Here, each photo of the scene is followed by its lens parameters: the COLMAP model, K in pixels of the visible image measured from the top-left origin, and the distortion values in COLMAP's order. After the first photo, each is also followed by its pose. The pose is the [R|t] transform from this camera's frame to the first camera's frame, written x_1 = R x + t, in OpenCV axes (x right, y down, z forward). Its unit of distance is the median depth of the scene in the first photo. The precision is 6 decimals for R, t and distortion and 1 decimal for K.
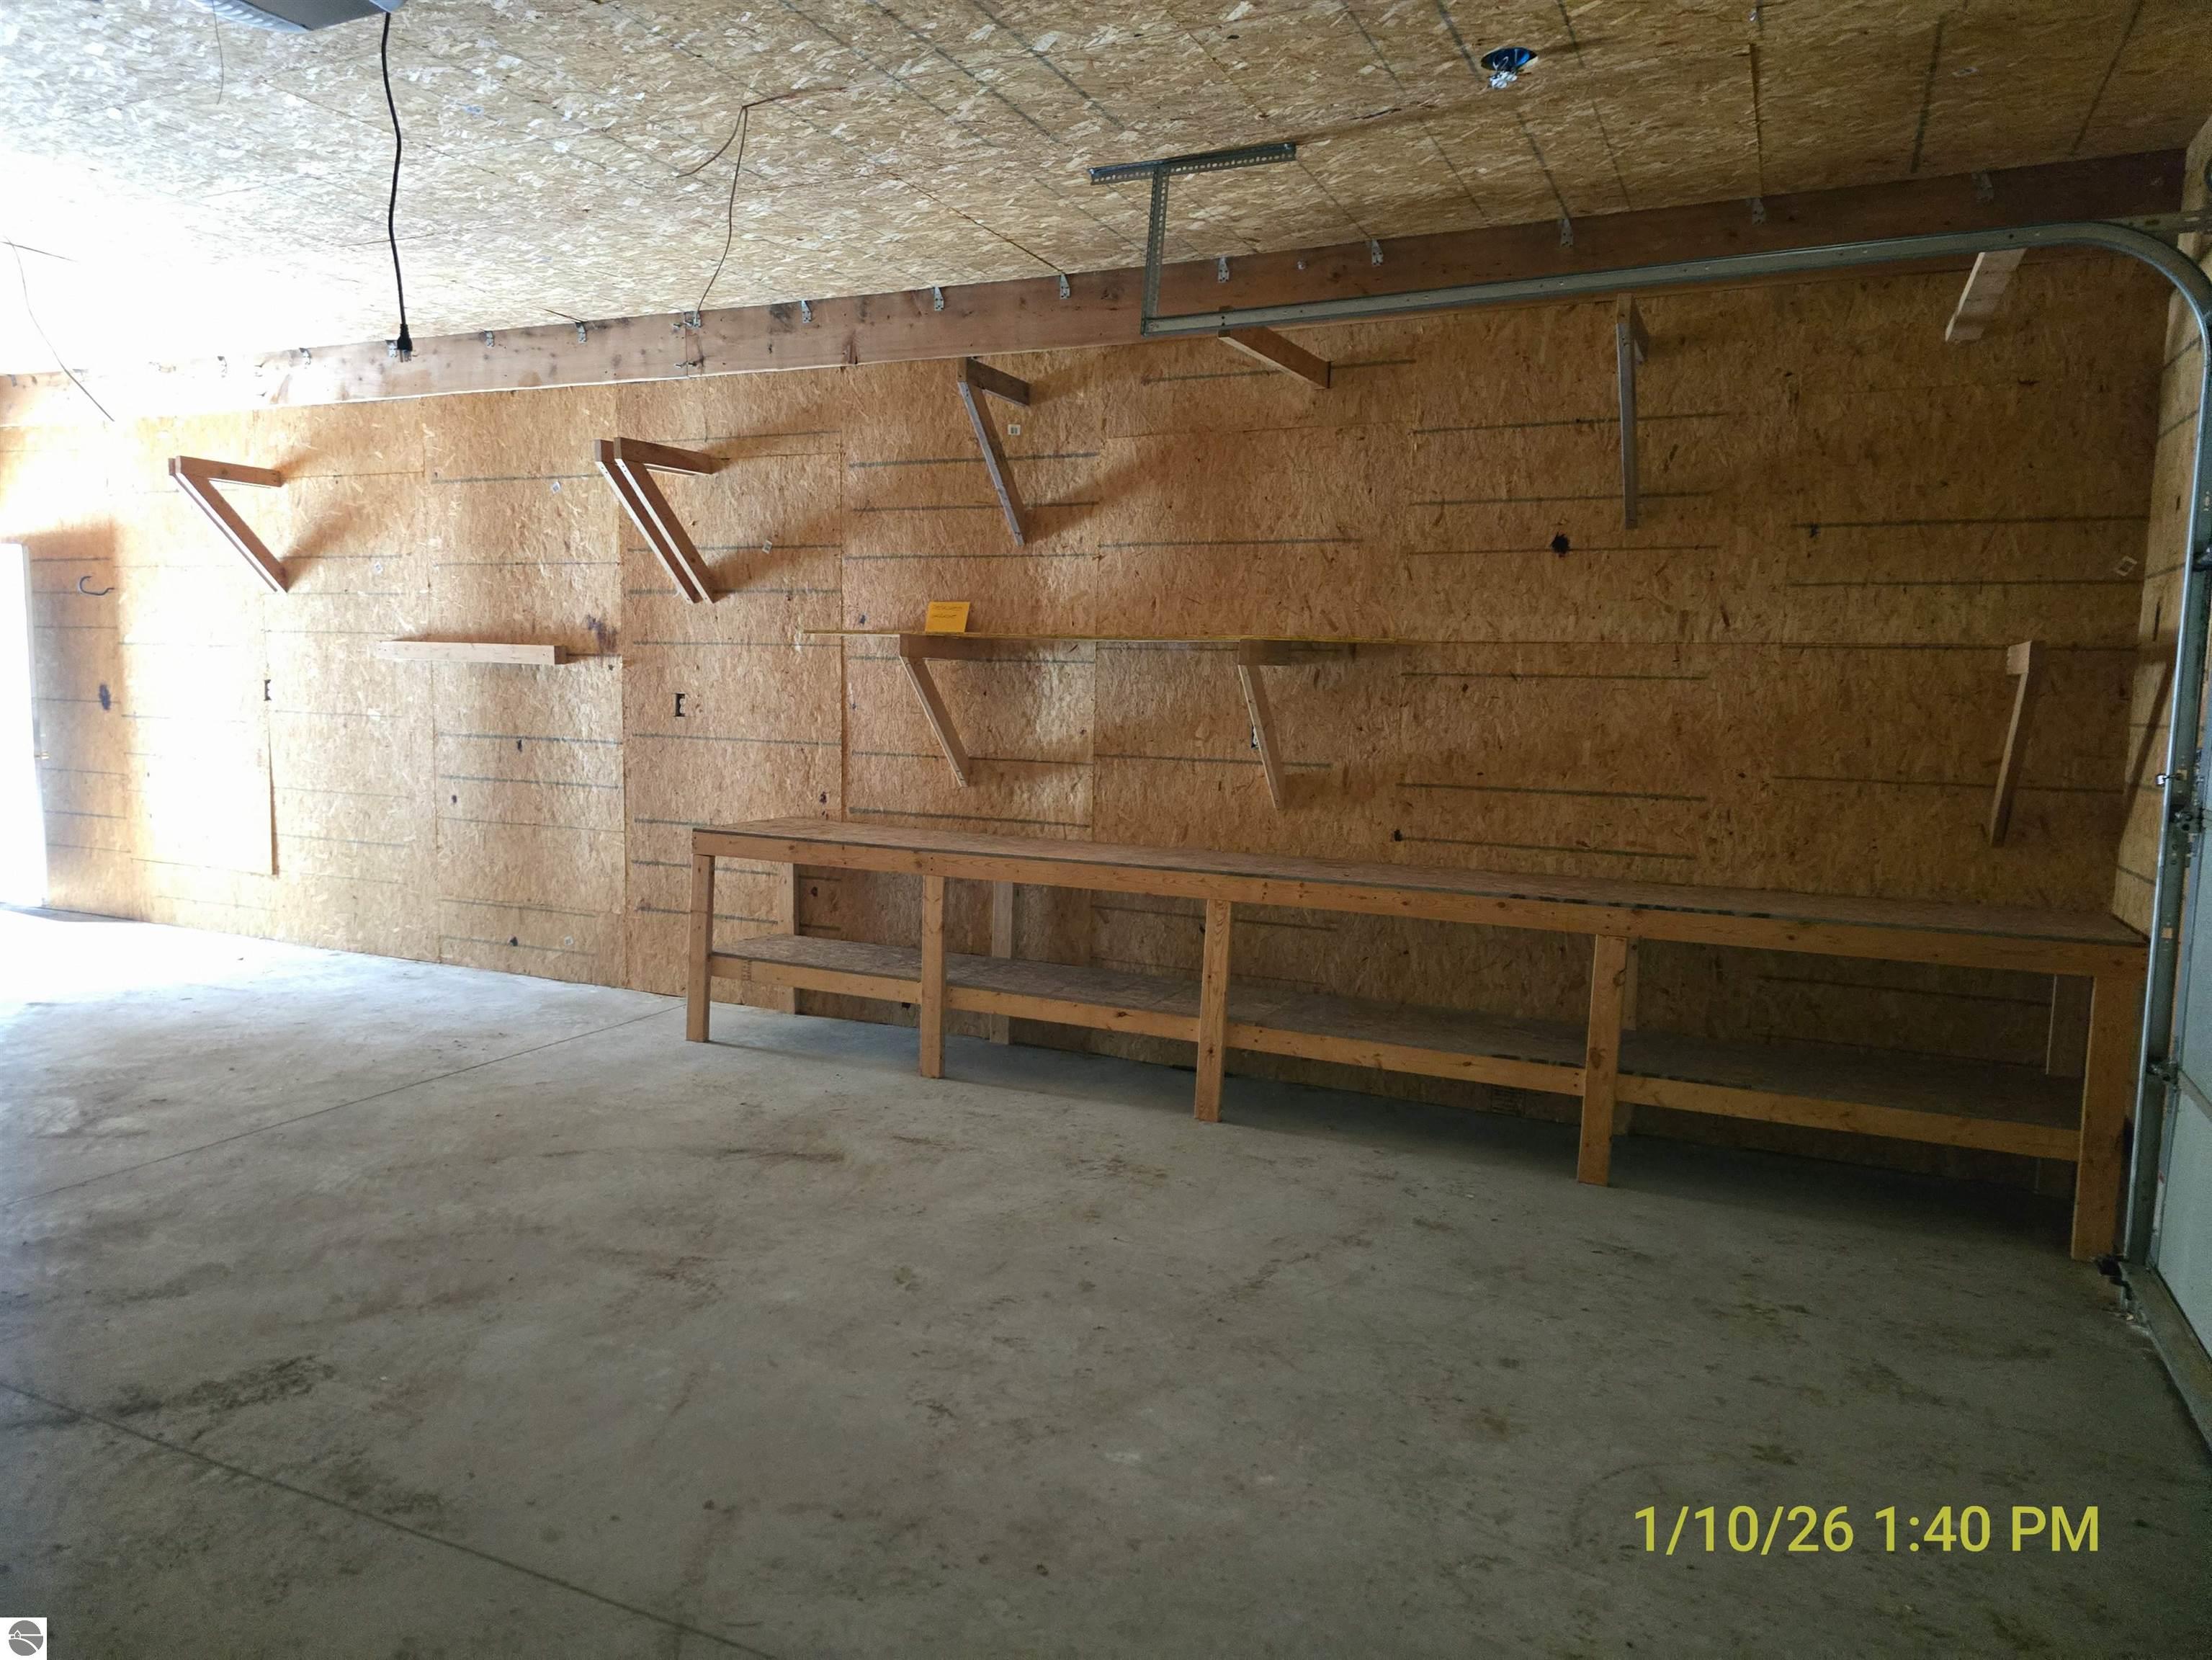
lens RADIAL K [[1481.2, 0, 1094.6], [0, 1481.2, 834.5], [0, 0, 1]] dist [0.068053, -0.057300]
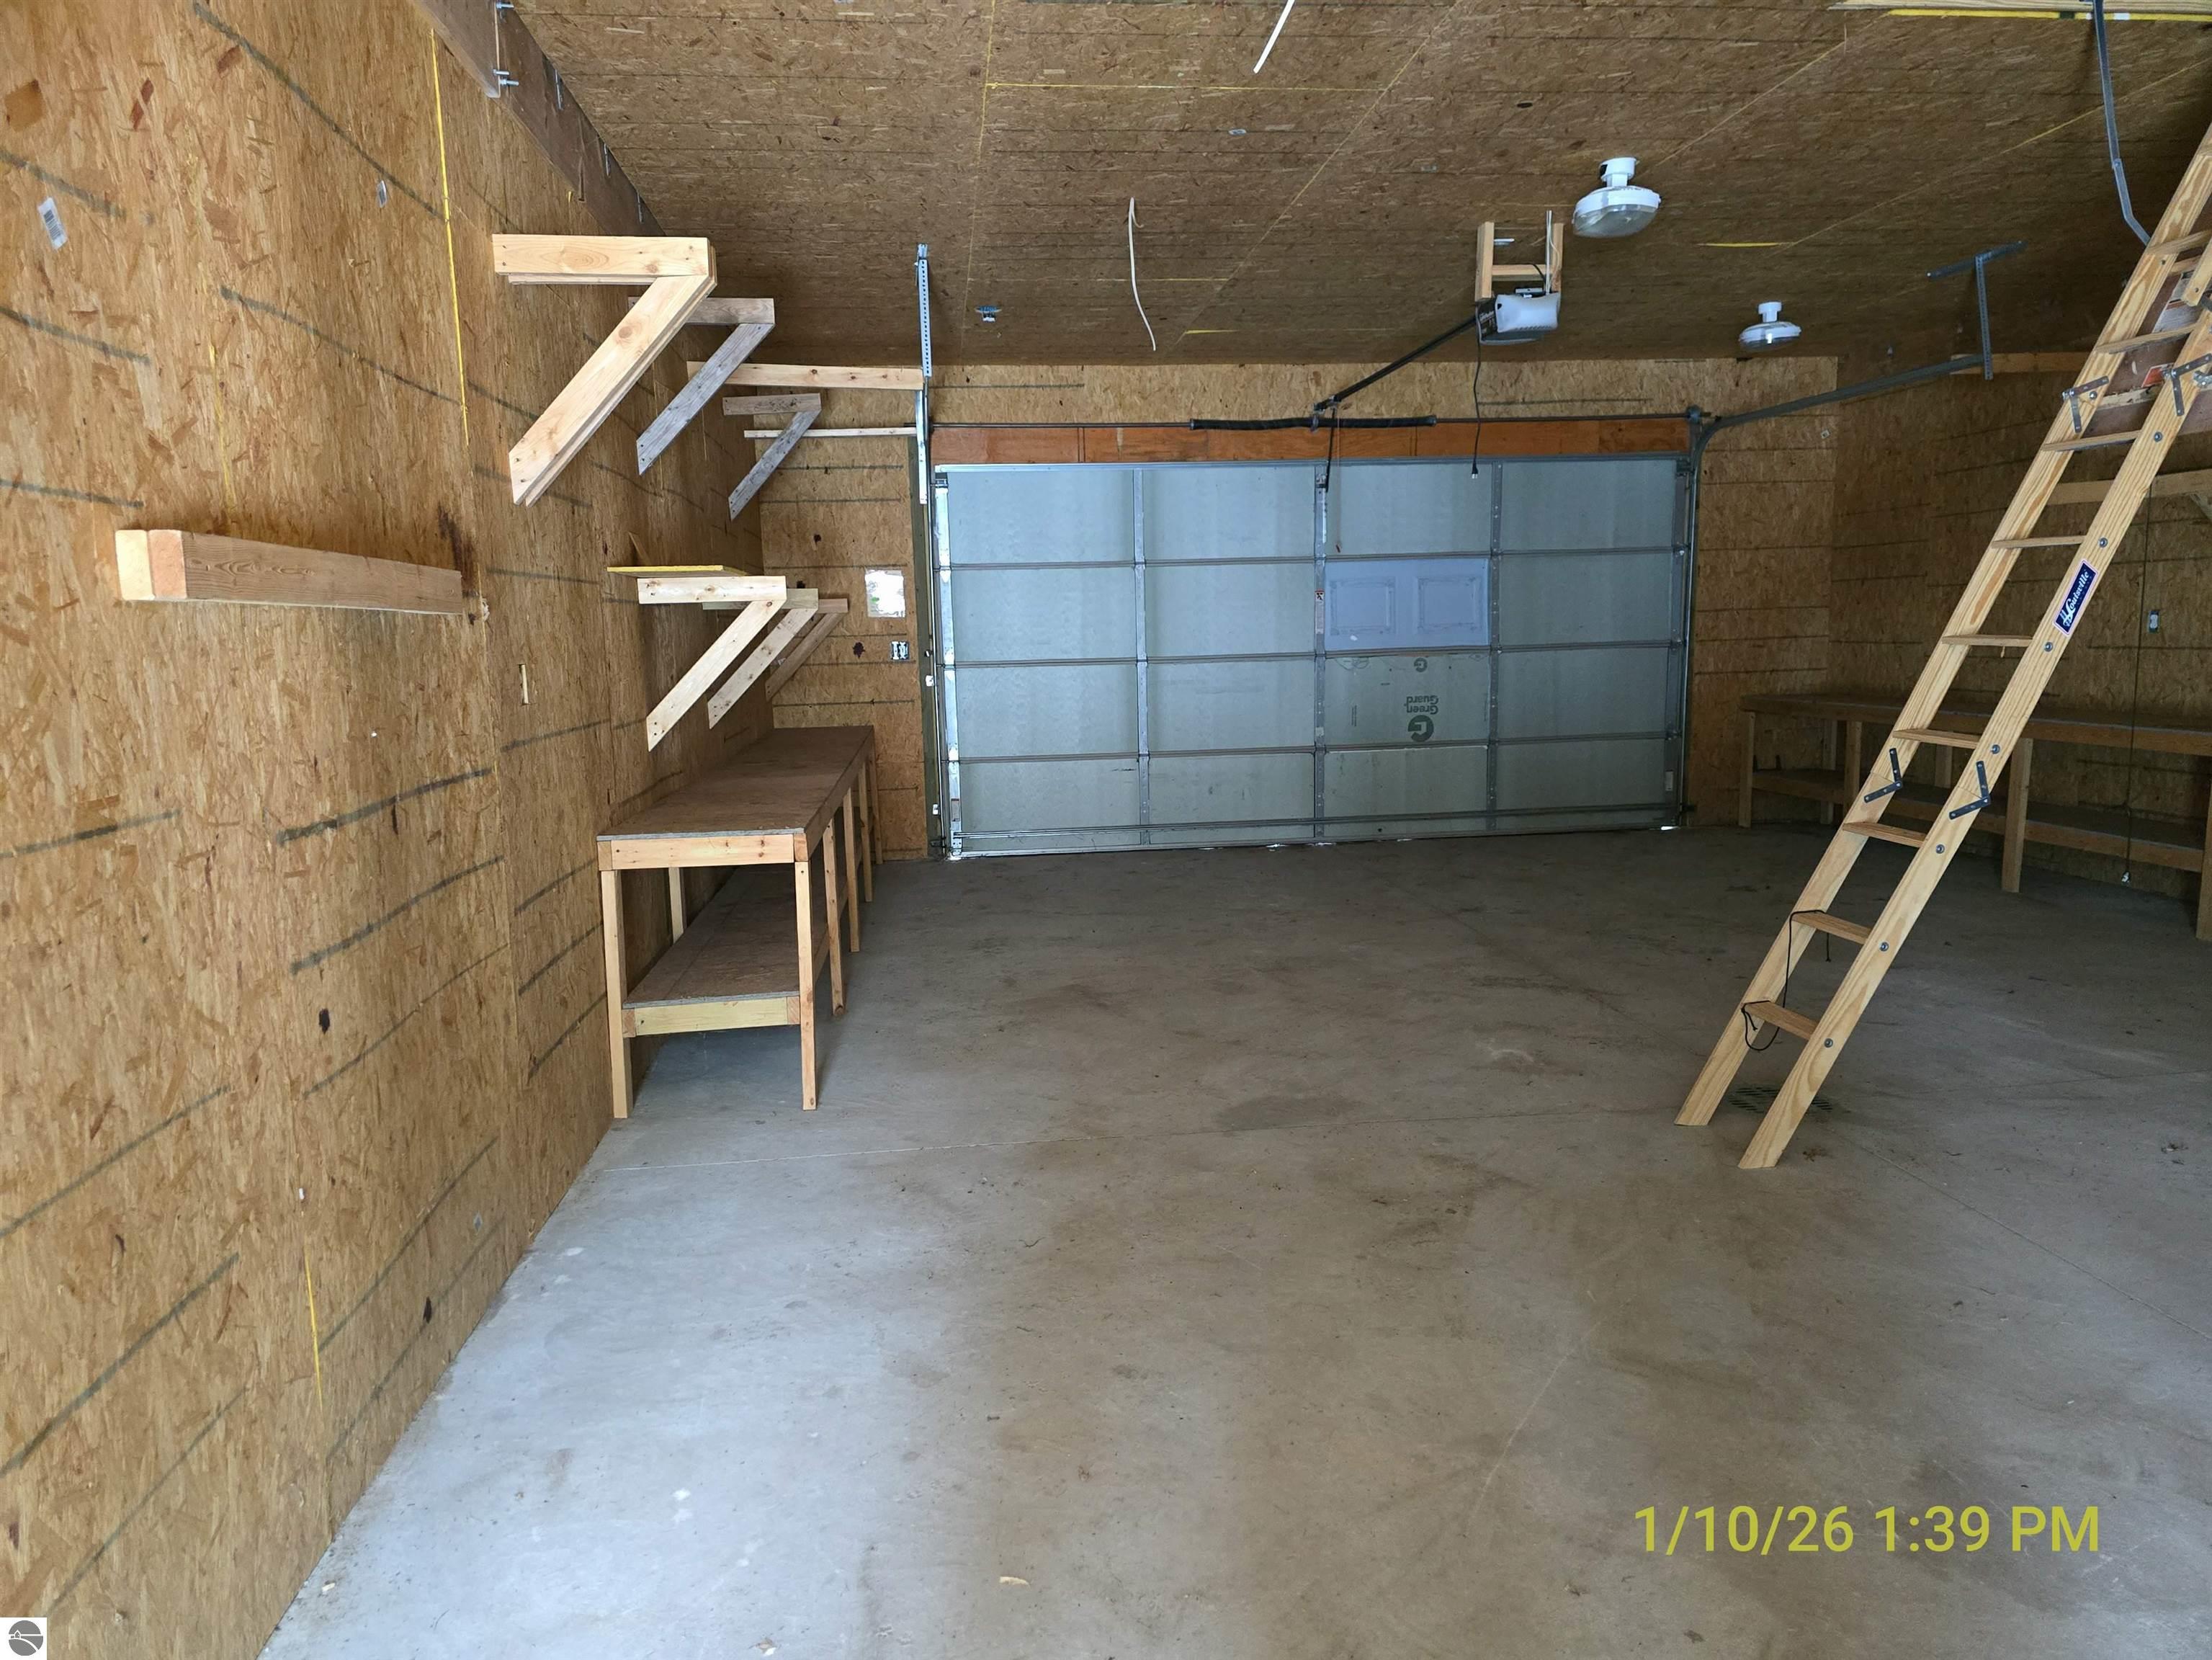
lens RADIAL K [[1481.2, 0, 1103.0], [0, 1481.2, 829.2], [0, 0, 1]] dist [0.068053, -0.057300]
pose [[-0.532527, -0.120150, 0.837842, -1.401995], [0.102708, 0.973386, 0.204869, -0.202789], [-0.840158, 0.195152, -0.506014, 1.783949]]
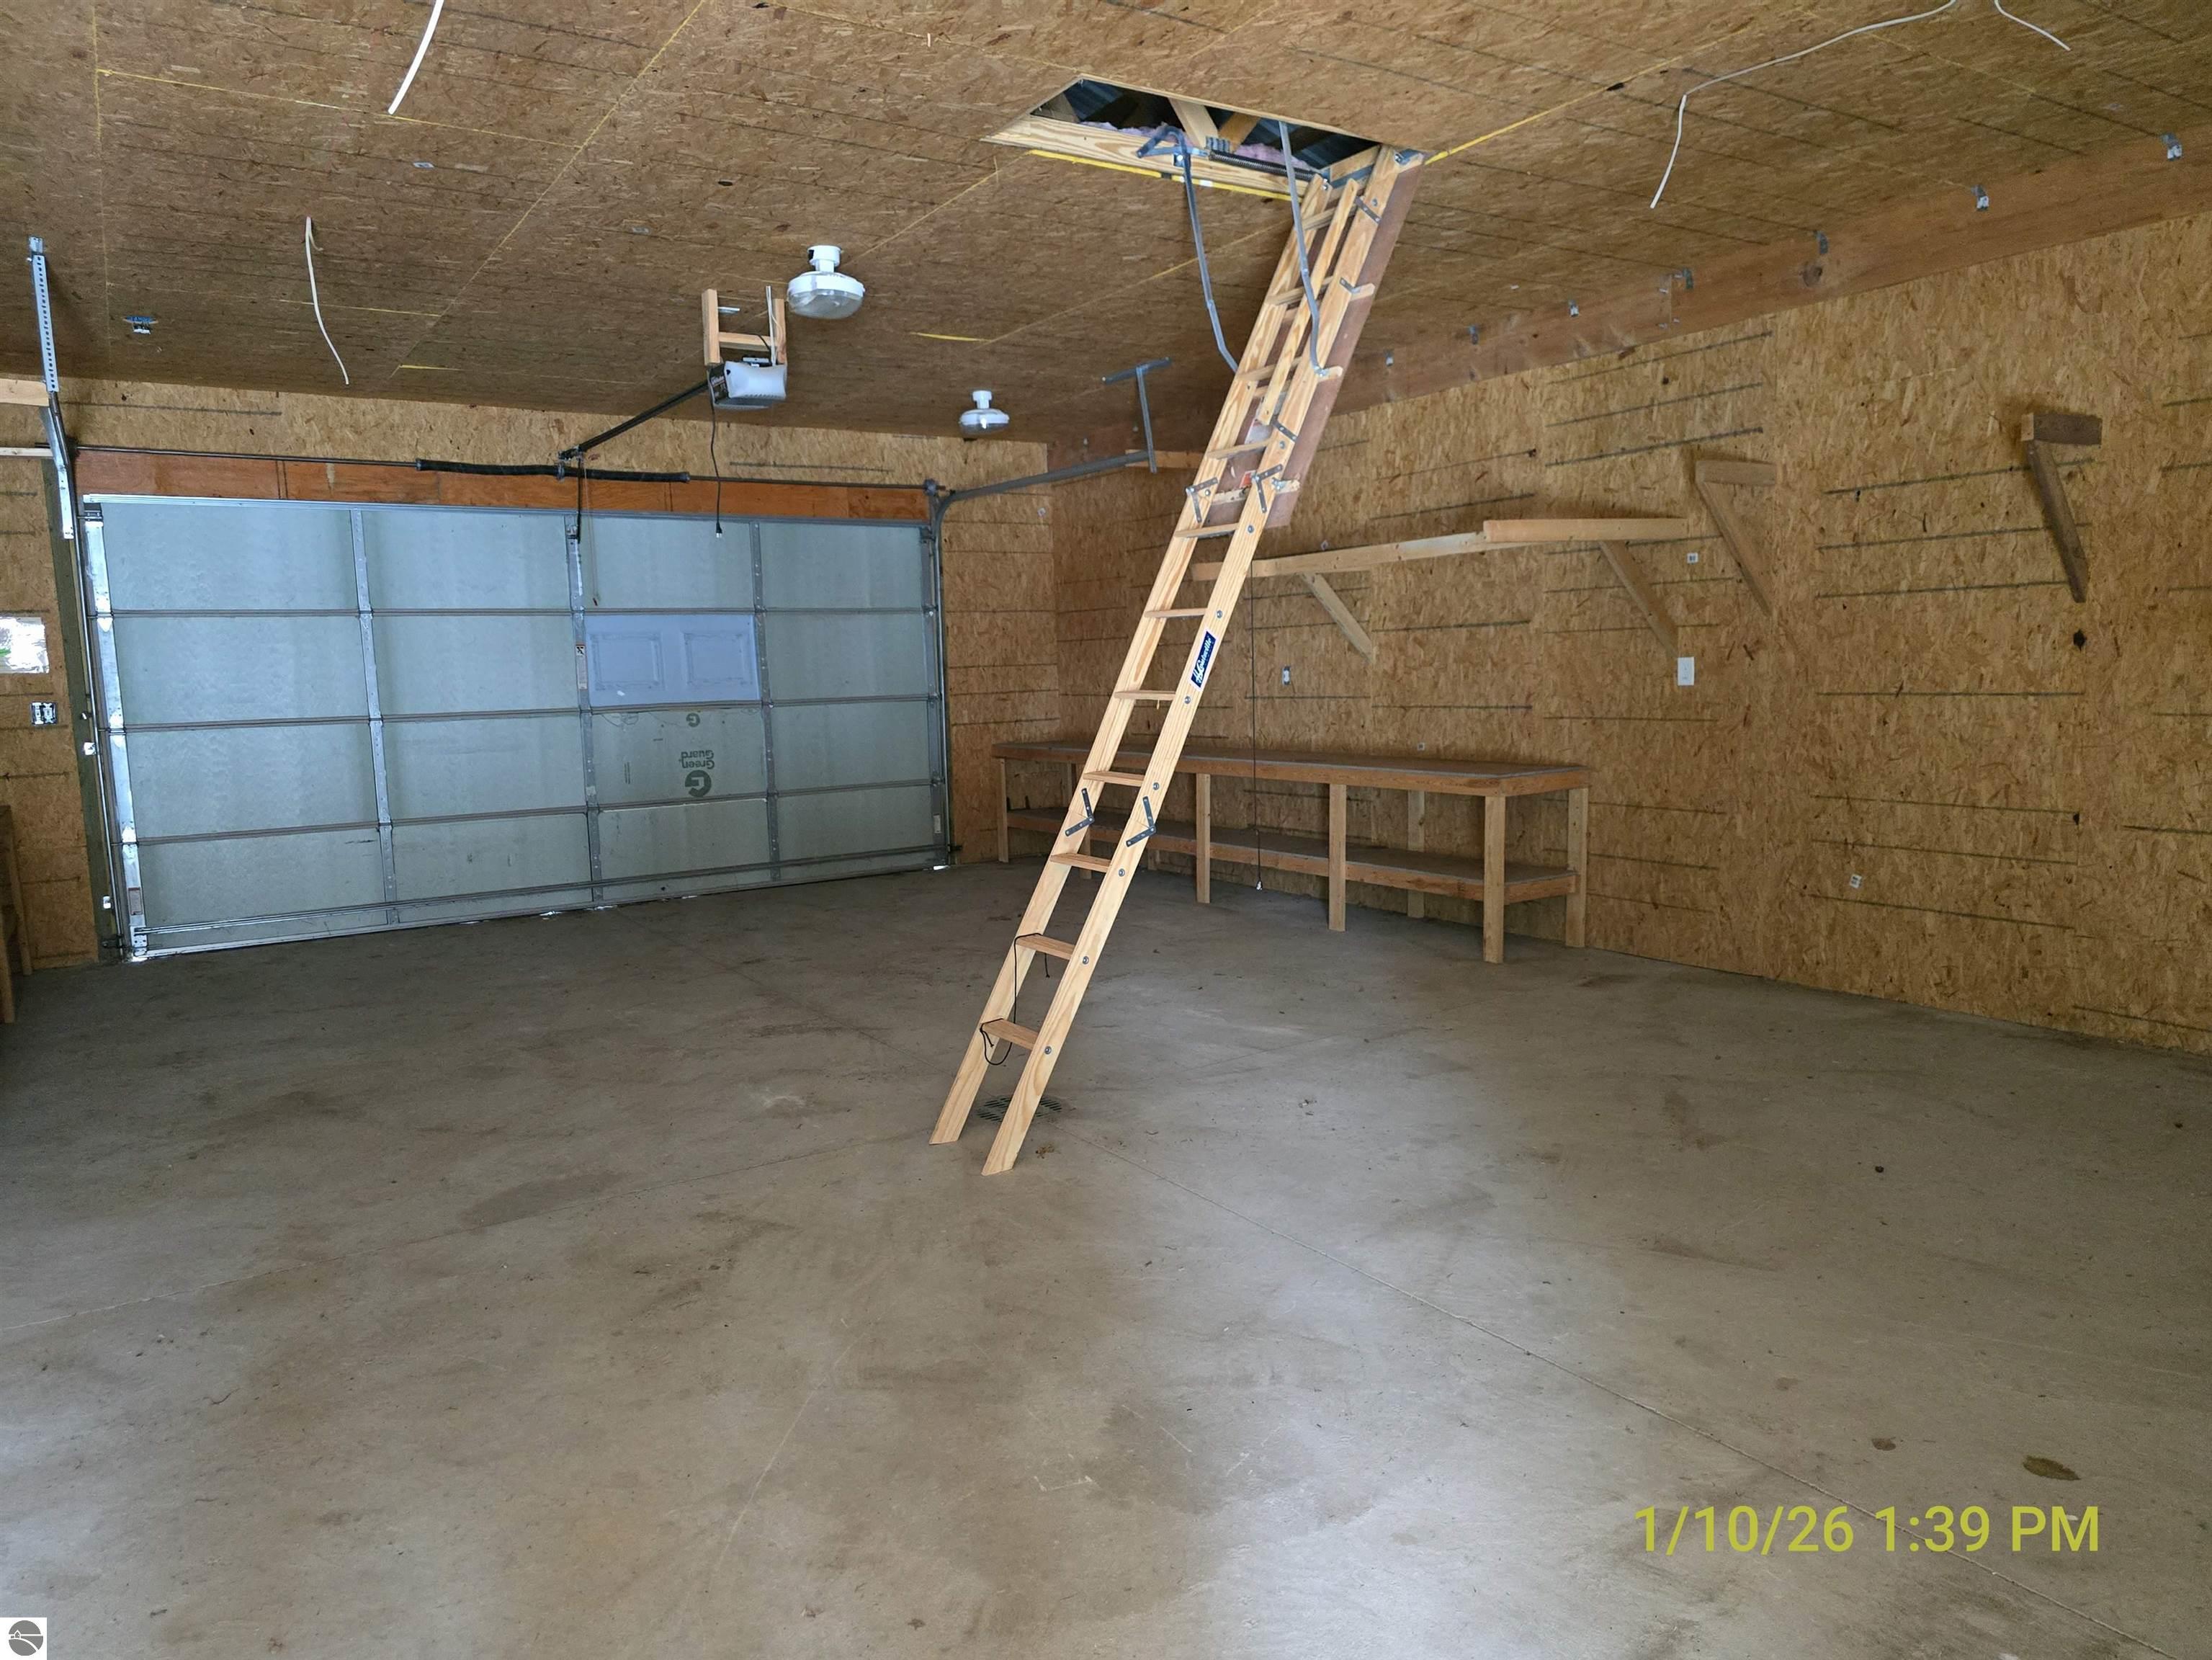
lens RADIAL K [[1481.2, 0, 1105.8], [0, 1481.2, 830.4], [0, 0, 1]] dist [0.068053, -0.057300]
pose [[-0.853811, -0.052054, 0.517975, -1.441780], [0.069049, 0.974874, 0.211787, -0.204152], [-0.515984, 0.216592, -0.828763, 1.765557]]
